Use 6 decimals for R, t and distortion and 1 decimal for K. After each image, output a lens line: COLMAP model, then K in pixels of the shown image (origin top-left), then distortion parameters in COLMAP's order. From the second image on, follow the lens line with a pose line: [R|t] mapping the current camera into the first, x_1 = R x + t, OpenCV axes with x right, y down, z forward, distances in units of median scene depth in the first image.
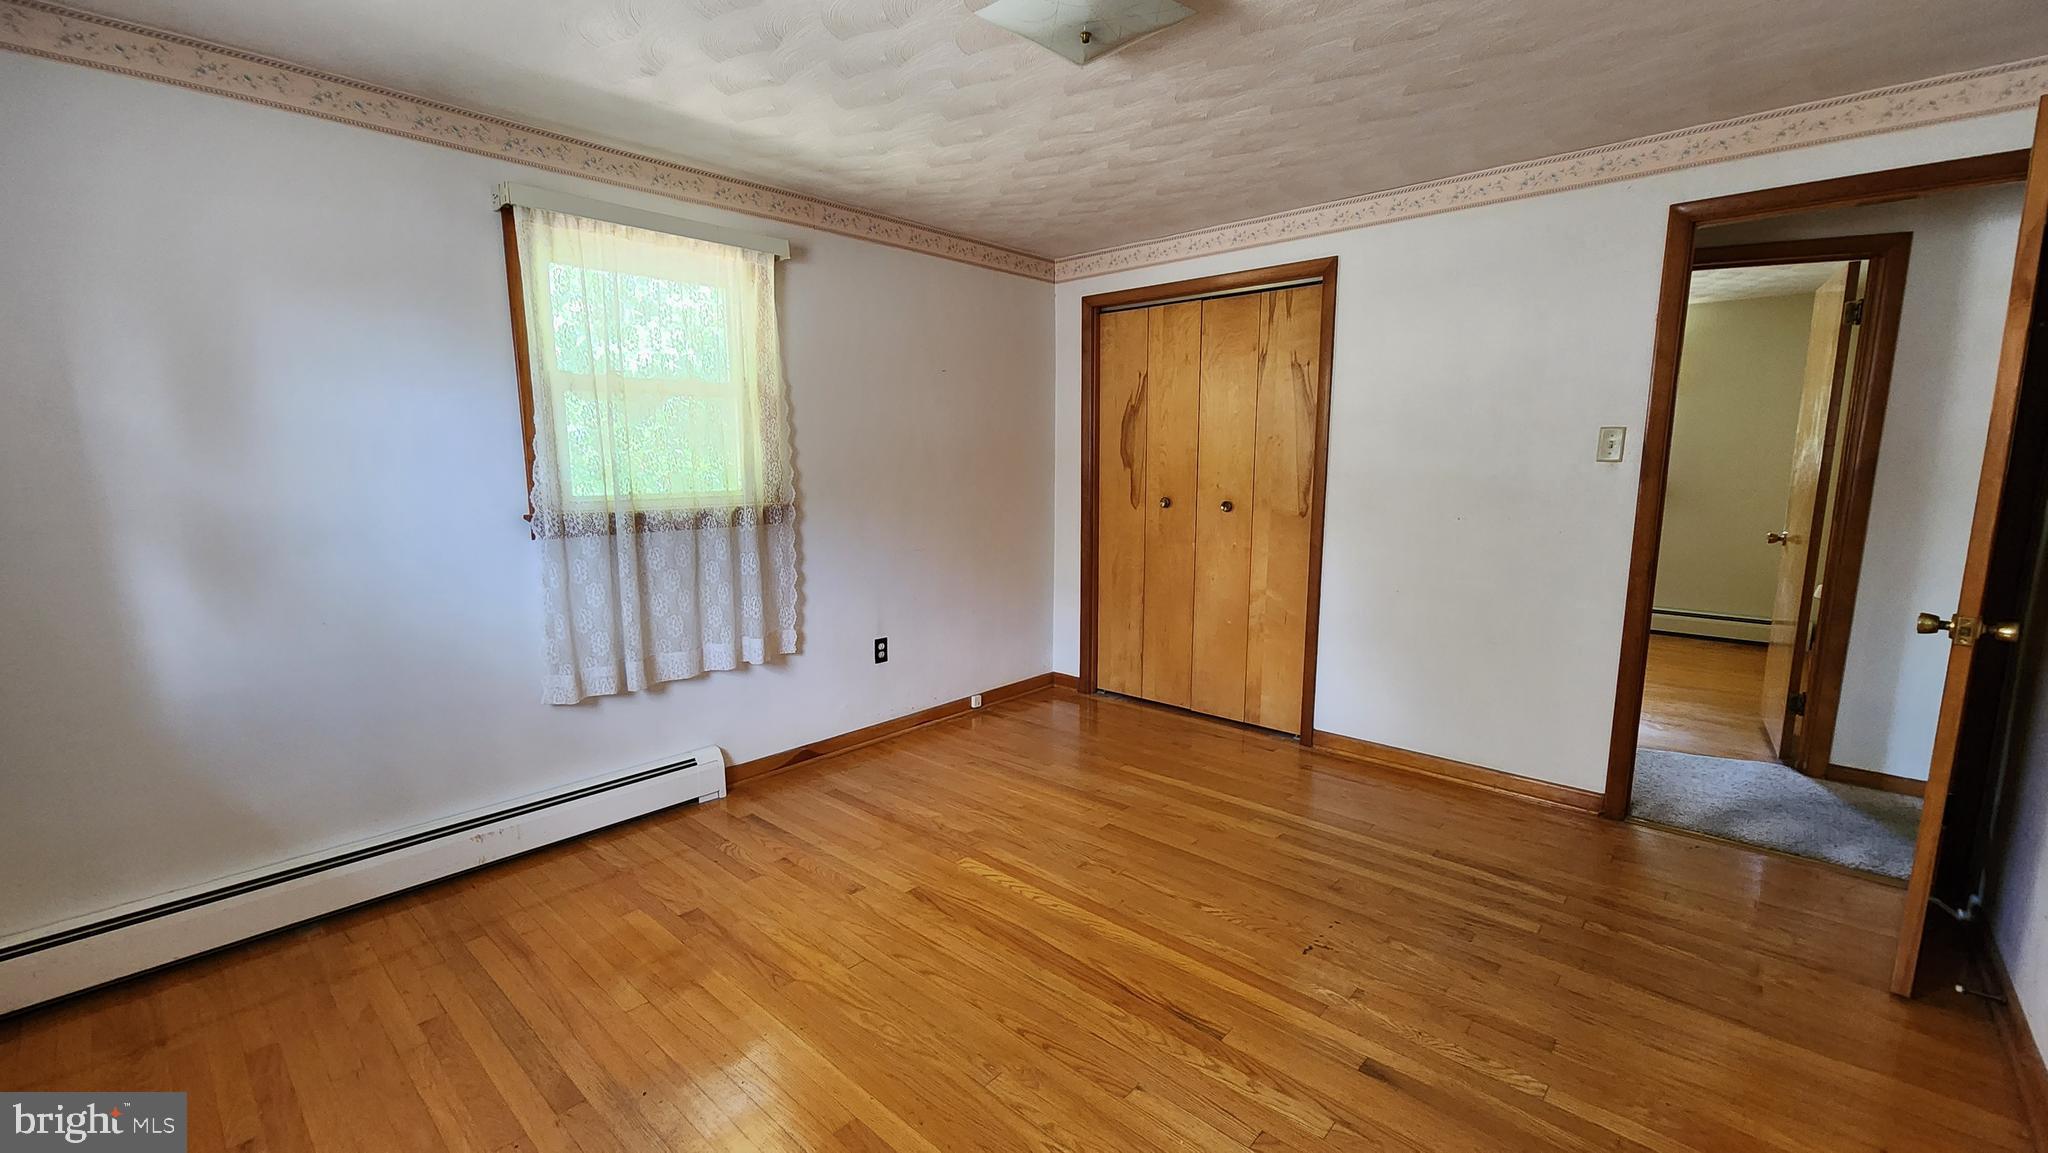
lens RADIAL K [[843.5, 0, 1027.2], [0, 843.5, 577.4], [0, 0, 1]] dist [-0.000290, -0.001973]
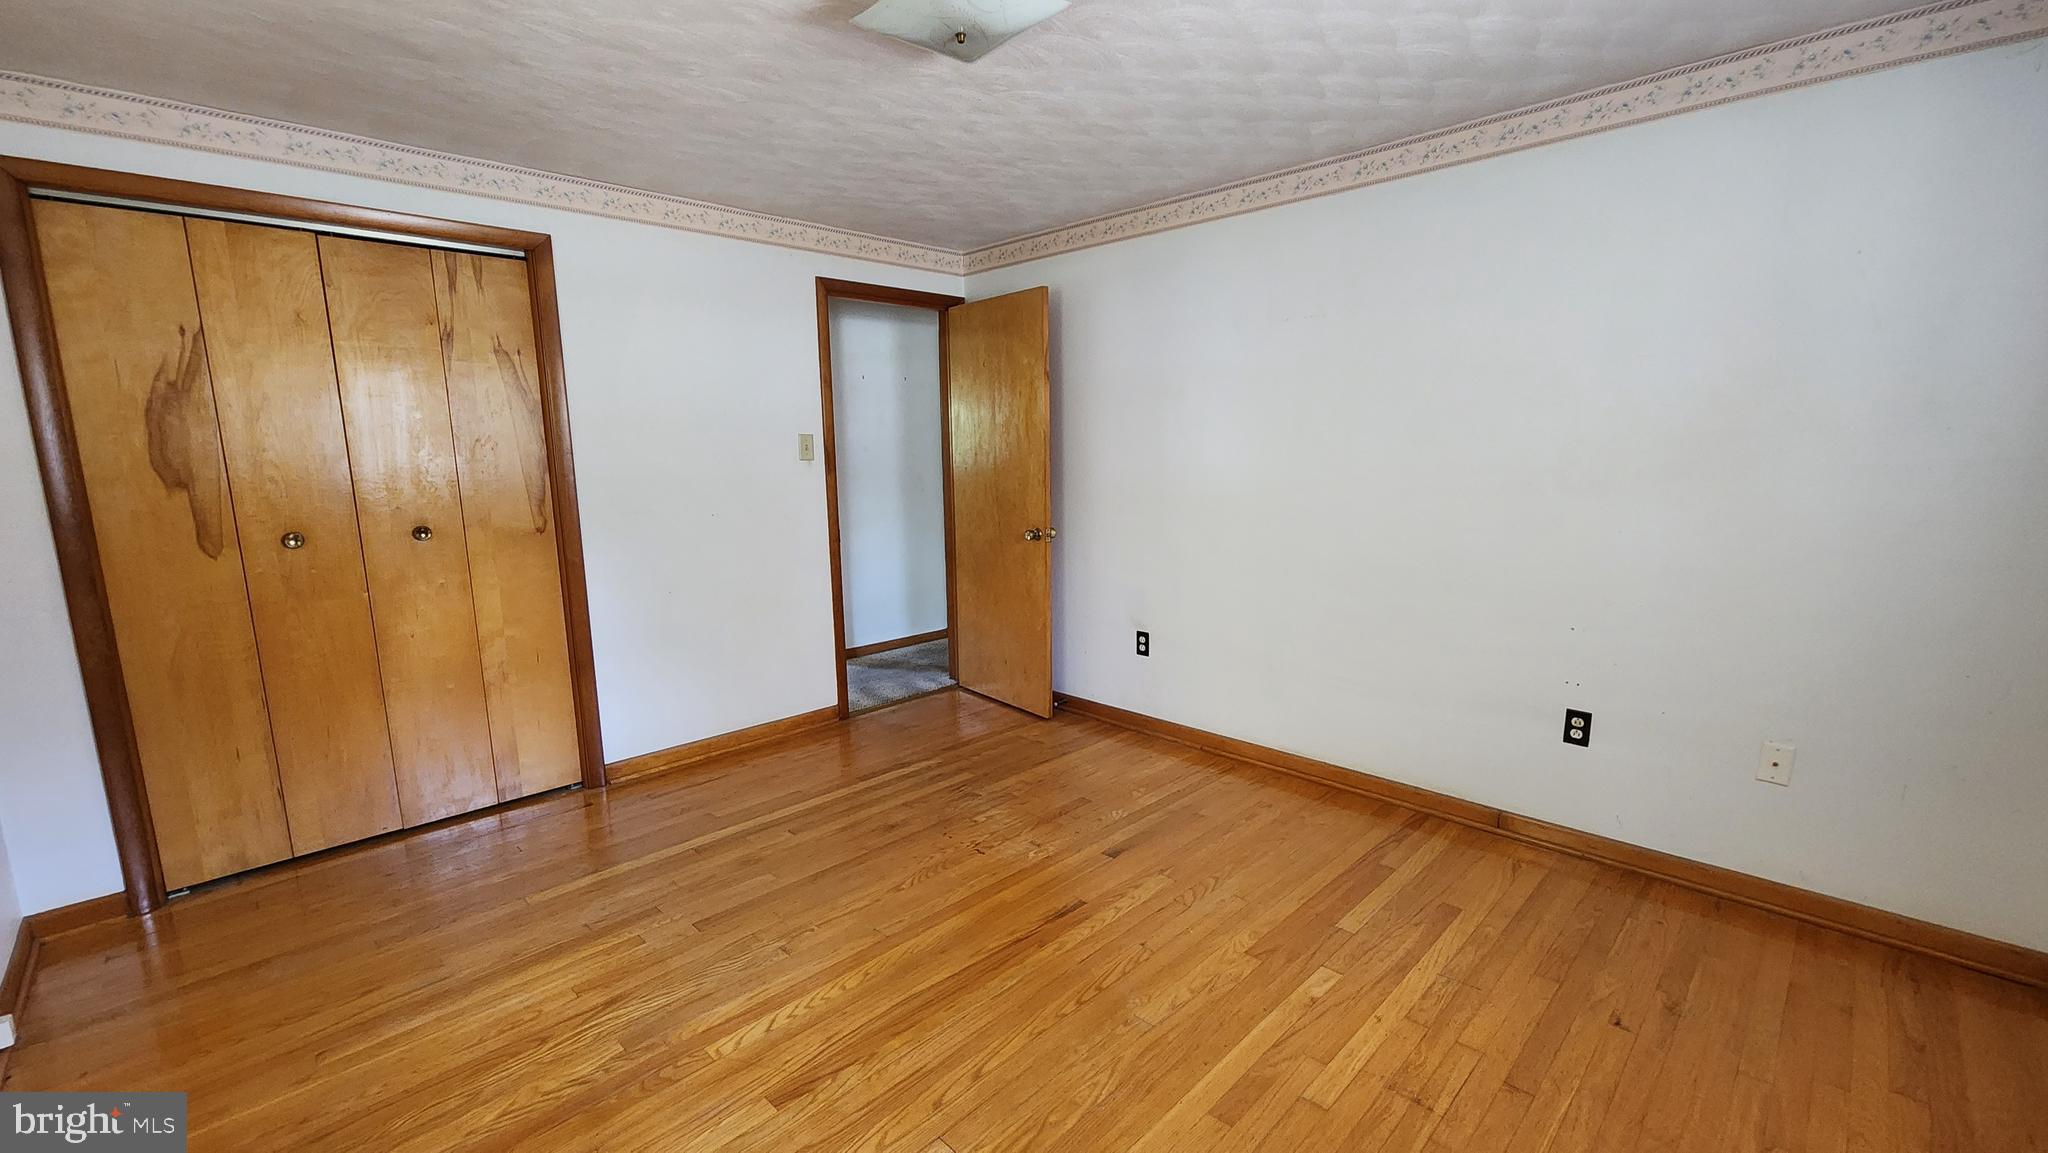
lens RADIAL K [[843.5, 0, 1019.3], [0, 843.5, 572.7], [0, 0, 1]] dist [-0.000290, -0.001973]
pose [[0.049685, -0.145234, 0.988149, -0.576414], [0.160088, 0.977737, 0.135655, -0.082417], [-0.985851, 0.151451, 0.071830, 0.545981]]
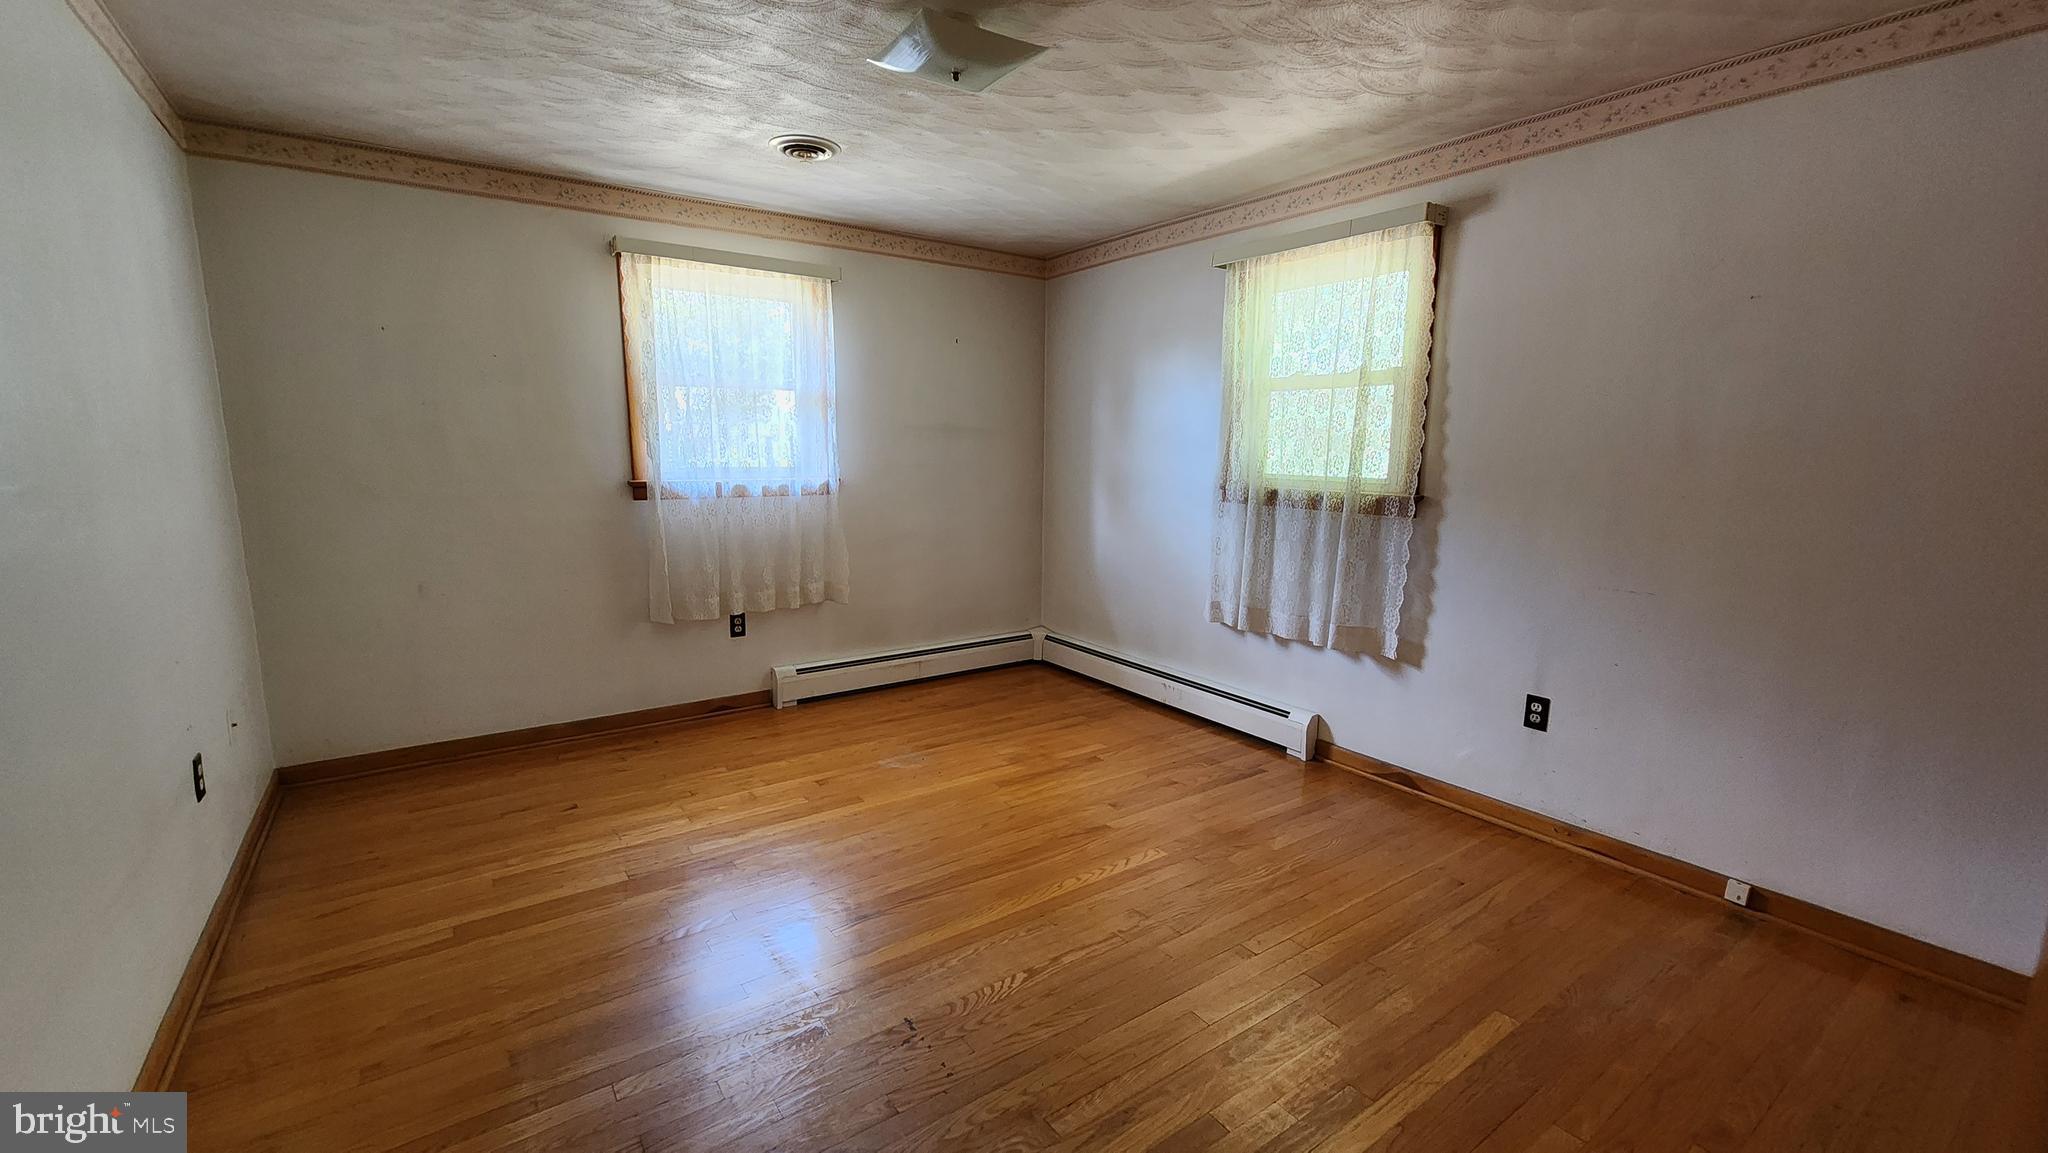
lens RADIAL K [[843.5, 0, 1016.6], [0, 843.5, 582.8], [0, 0, 1]] dist [-0.000290, -0.001973]
pose [[-0.226726, 0.157014, -0.961219, 0.725727], [-0.151539, 0.969214, 0.194064, -0.113739], [0.962097, 0.189662, -0.195952, 0.819636]]
